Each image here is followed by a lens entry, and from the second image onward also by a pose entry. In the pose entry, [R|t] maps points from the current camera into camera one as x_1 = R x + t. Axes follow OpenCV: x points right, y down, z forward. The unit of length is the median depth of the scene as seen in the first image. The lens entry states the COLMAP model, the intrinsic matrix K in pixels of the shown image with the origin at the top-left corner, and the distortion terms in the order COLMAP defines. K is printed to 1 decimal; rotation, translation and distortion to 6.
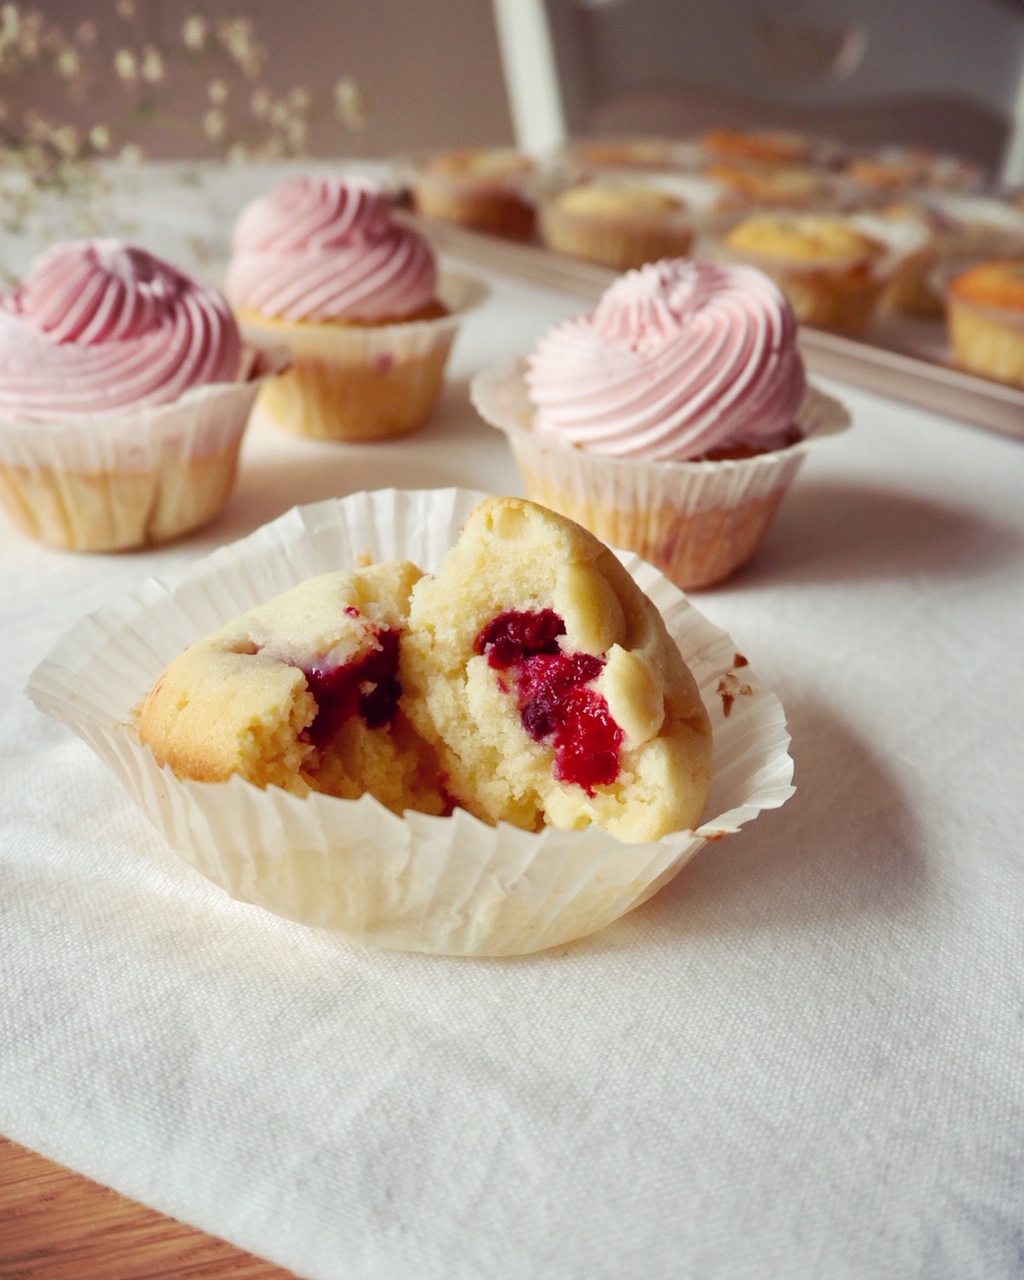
lens RADIAL K [[1214.8, 0, 514.8], [0, 1214.8, 640.1], [0, 0, 1]] dist [-0.019180, 0.000000]
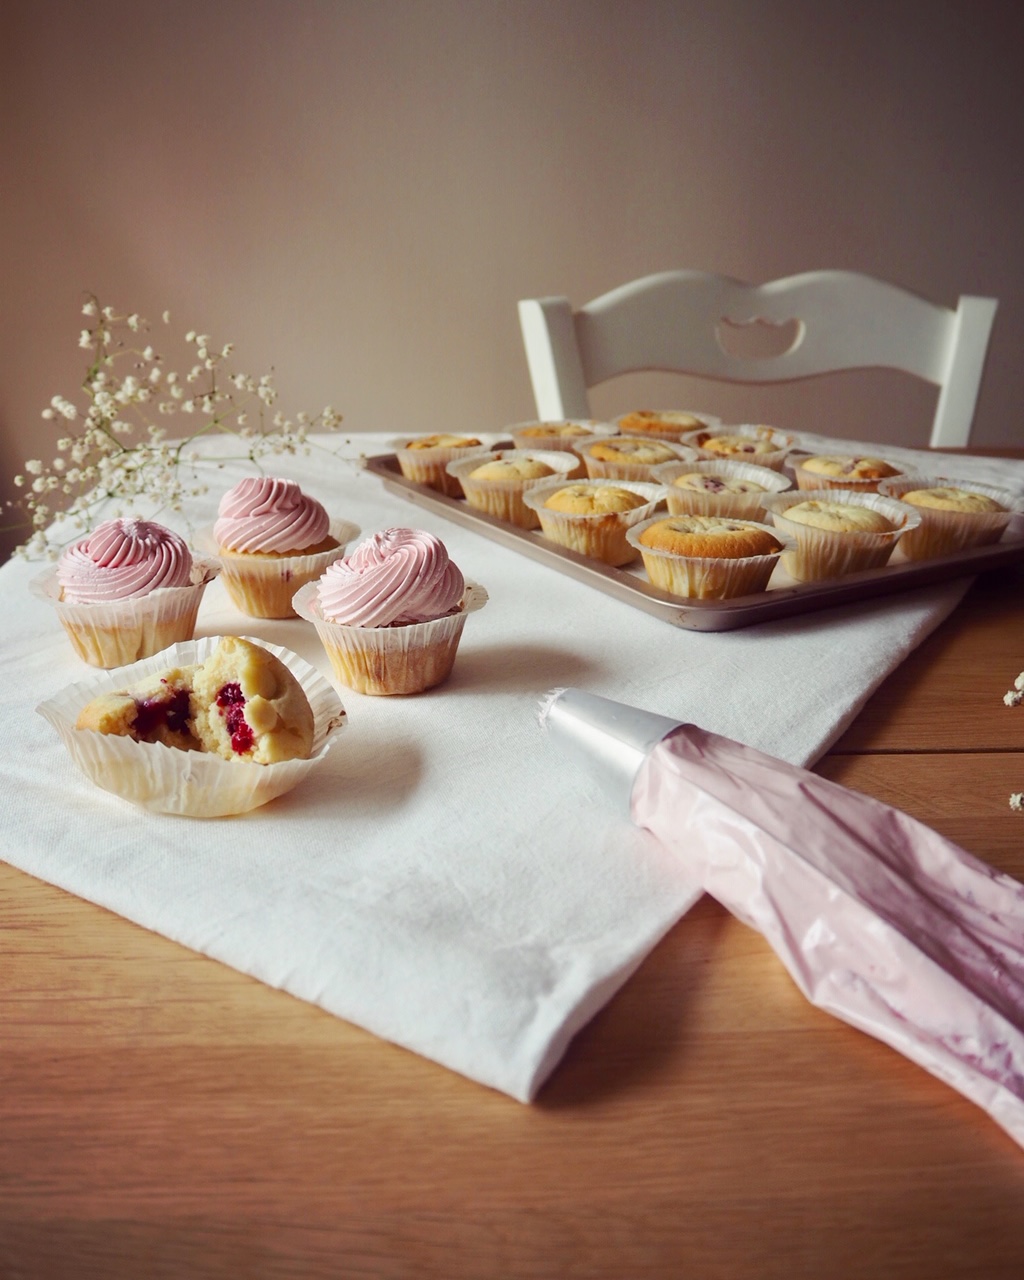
lens RADIAL K [[1214.8, 0, 507.4], [0, 1214.8, 639.7], [0, 0, 1]] dist [-0.019180, 0.000000]
pose [[0.984285, 0.018868, -0.175577, 0.951874], [-0.046224, 0.987136, -0.153053, 0.231276], [0.170430, 0.158763, 0.972496, -1.242673]]
